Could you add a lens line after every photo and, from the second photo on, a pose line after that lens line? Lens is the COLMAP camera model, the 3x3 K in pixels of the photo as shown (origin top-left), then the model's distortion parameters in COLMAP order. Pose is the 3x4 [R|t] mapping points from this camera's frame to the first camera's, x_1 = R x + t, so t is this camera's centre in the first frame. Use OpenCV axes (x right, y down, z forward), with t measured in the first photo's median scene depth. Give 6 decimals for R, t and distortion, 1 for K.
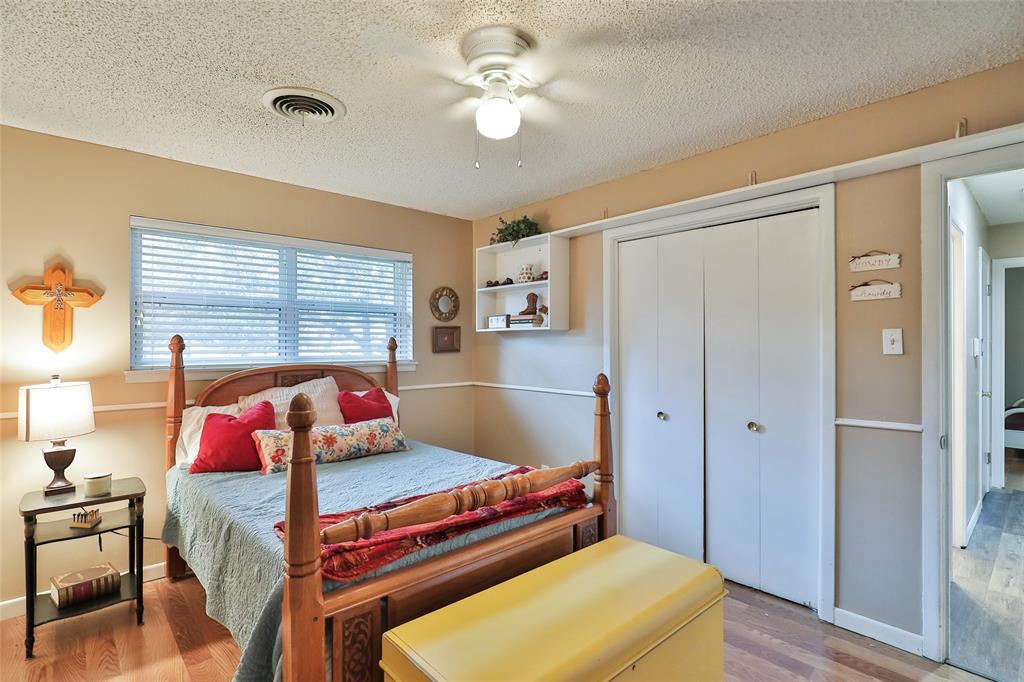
lens RADIAL K [[497.3, 0, 508.2], [0, 497.3, 339.1], [0, 0, 1]] dist [-0.016989, 0.005358]
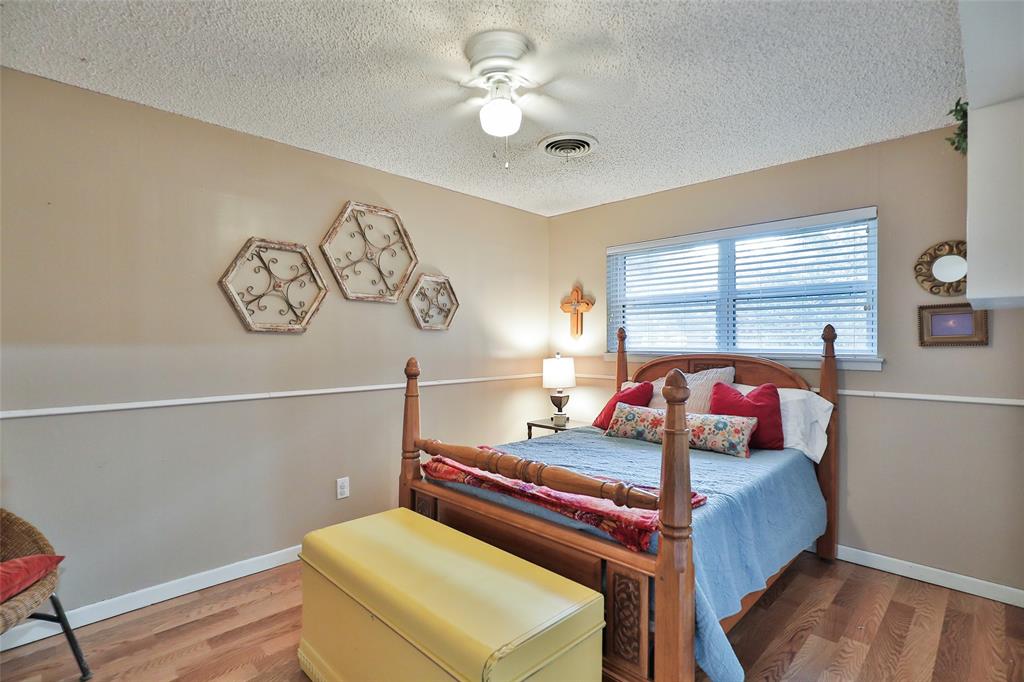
lens RADIAL K [[497.3, 0, 509.4], [0, 497.3, 343.0], [0, 0, 1]] dist [-0.016989, 0.005358]
pose [[0.043084, 0.014596, -0.998965, 0.617099], [0.016006, 0.999755, 0.015297, 0.006621], [0.998943, -0.016649, 0.042840, 0.551830]]
